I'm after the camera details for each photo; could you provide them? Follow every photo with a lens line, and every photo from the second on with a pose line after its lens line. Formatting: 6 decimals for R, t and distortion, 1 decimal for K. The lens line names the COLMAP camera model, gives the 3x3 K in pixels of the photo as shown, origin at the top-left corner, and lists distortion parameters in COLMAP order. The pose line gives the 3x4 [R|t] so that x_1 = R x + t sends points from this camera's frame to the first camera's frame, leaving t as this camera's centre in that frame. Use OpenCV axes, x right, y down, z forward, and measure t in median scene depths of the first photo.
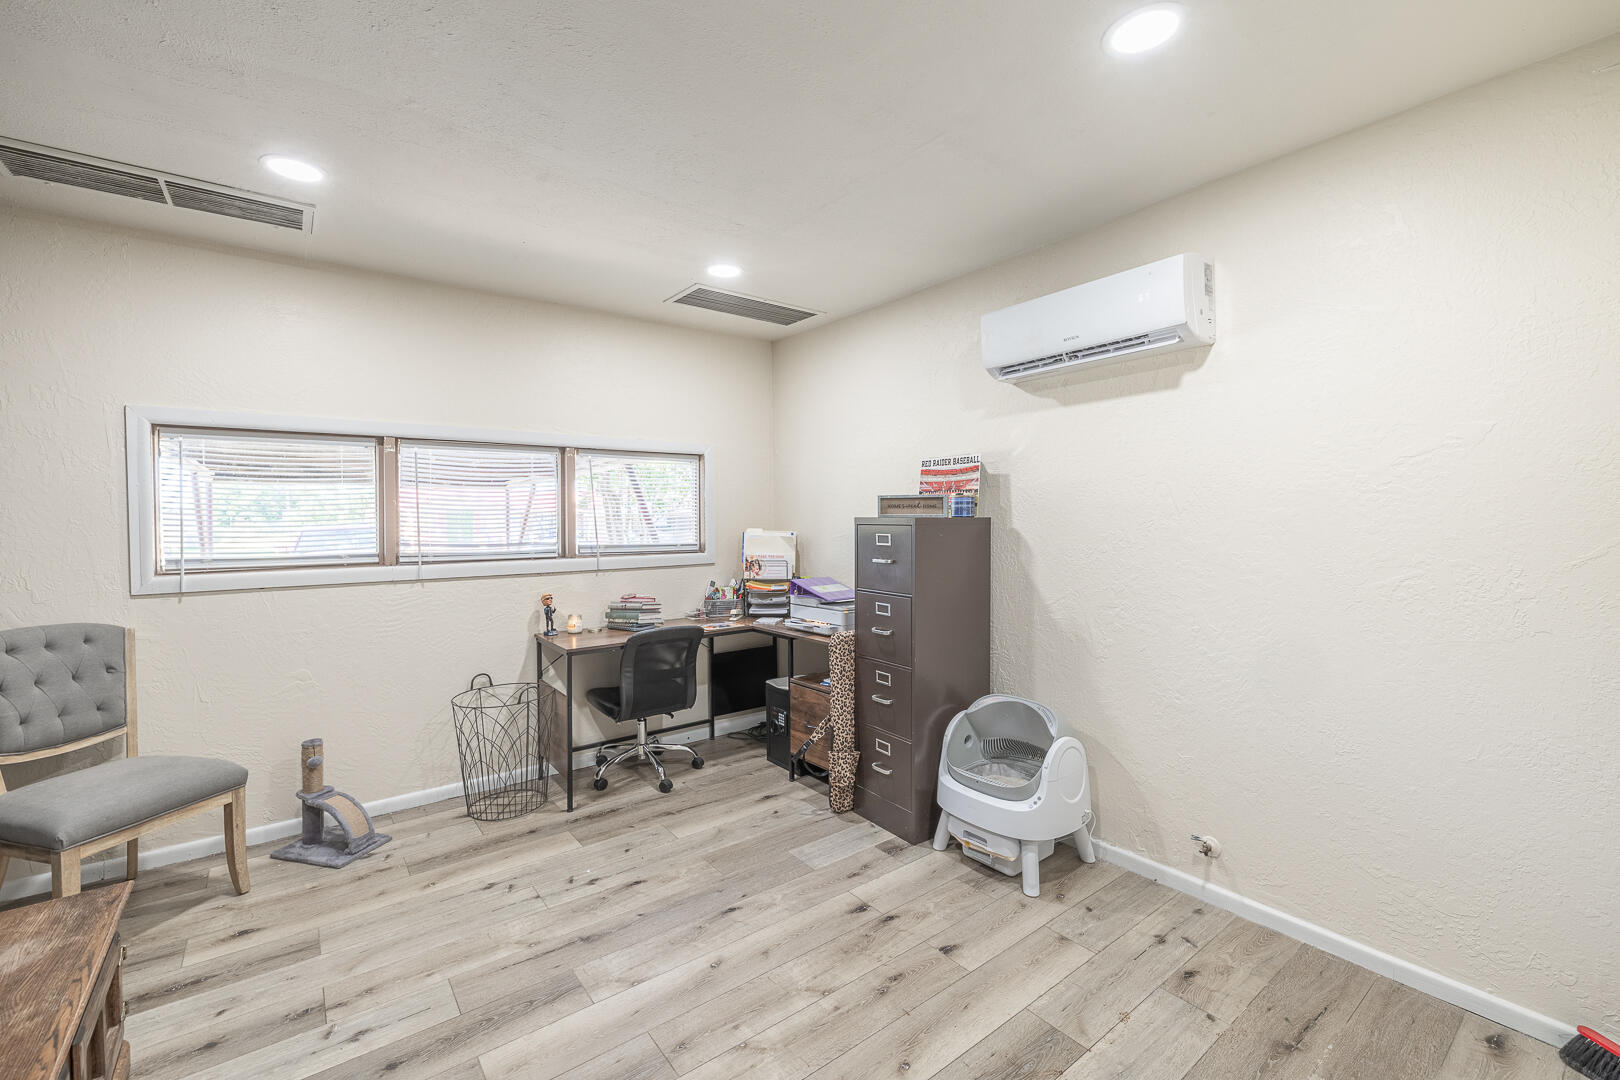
lens RADIAL K [[696.3, 0, 810.2], [0, 696.3, 532.5], [0, 0, 1]] dist [-0.001315, -0.000265]
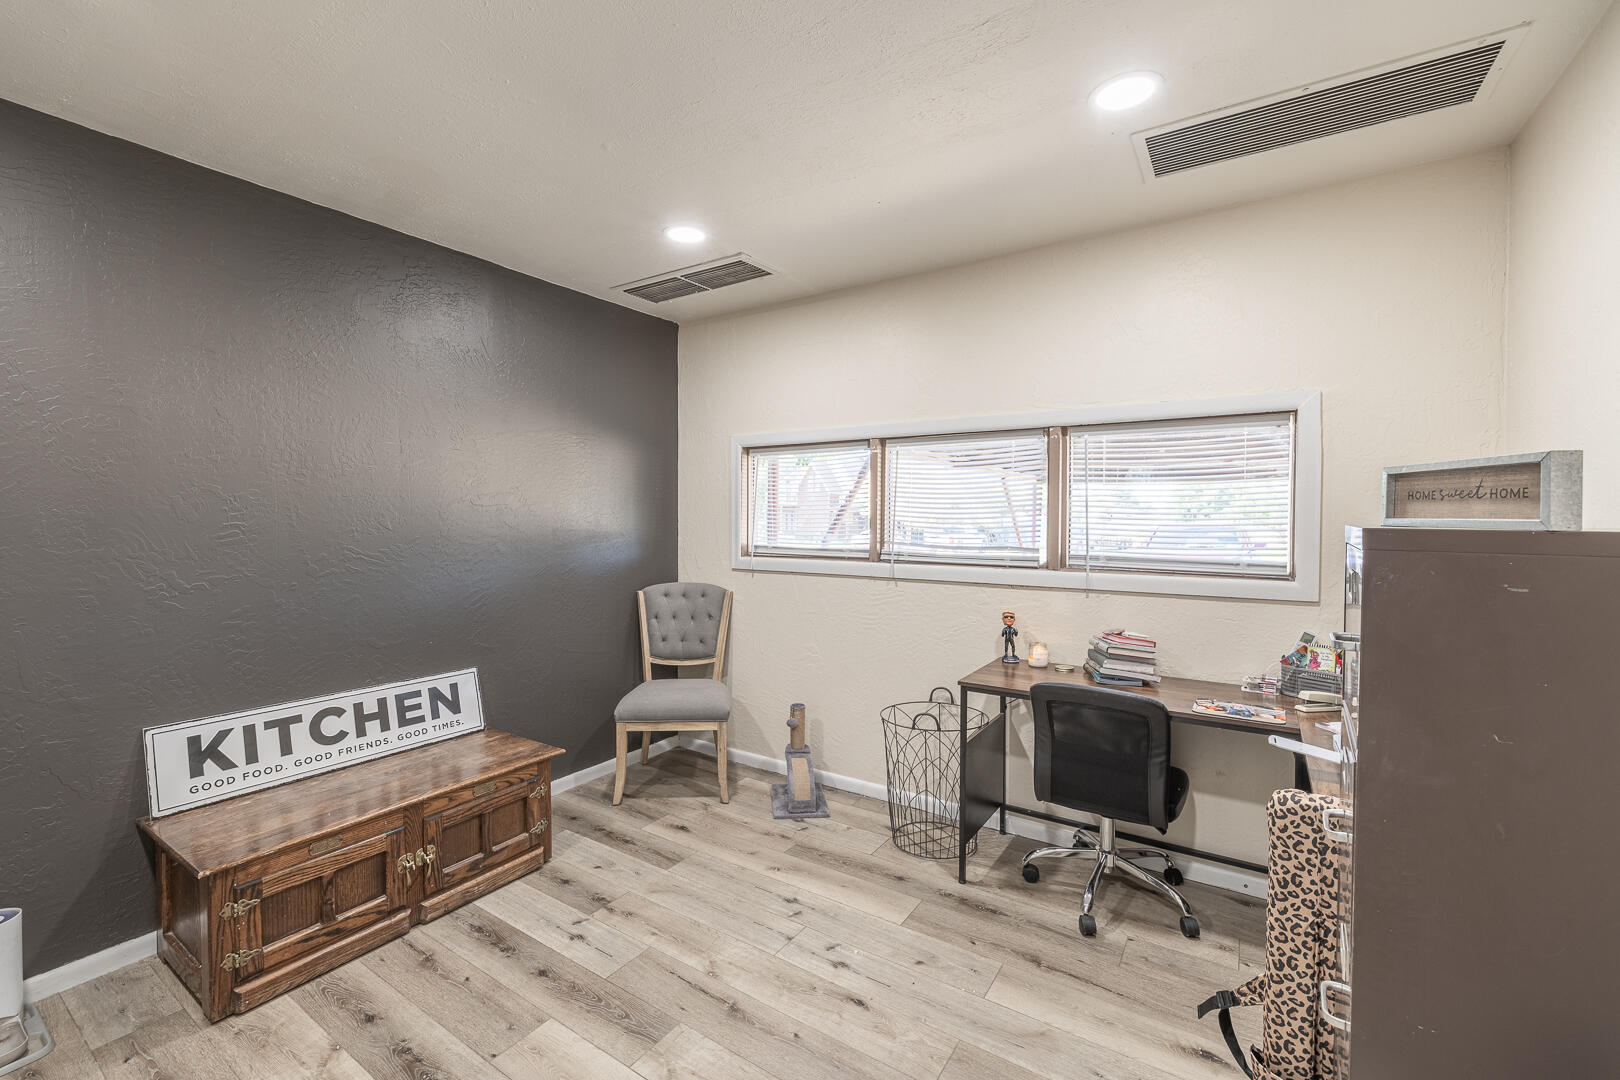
lens RADIAL K [[696.3, 0, 805.1], [0, 696.3, 530.7], [0, 0, 1]] dist [-0.001315, -0.000265]
pose [[0.293406, 0.028223, -0.955571, 0.373758], [-0.026831, 0.999413, 0.021280, -0.018874], [0.955611, 0.019396, 0.293992, 0.605790]]
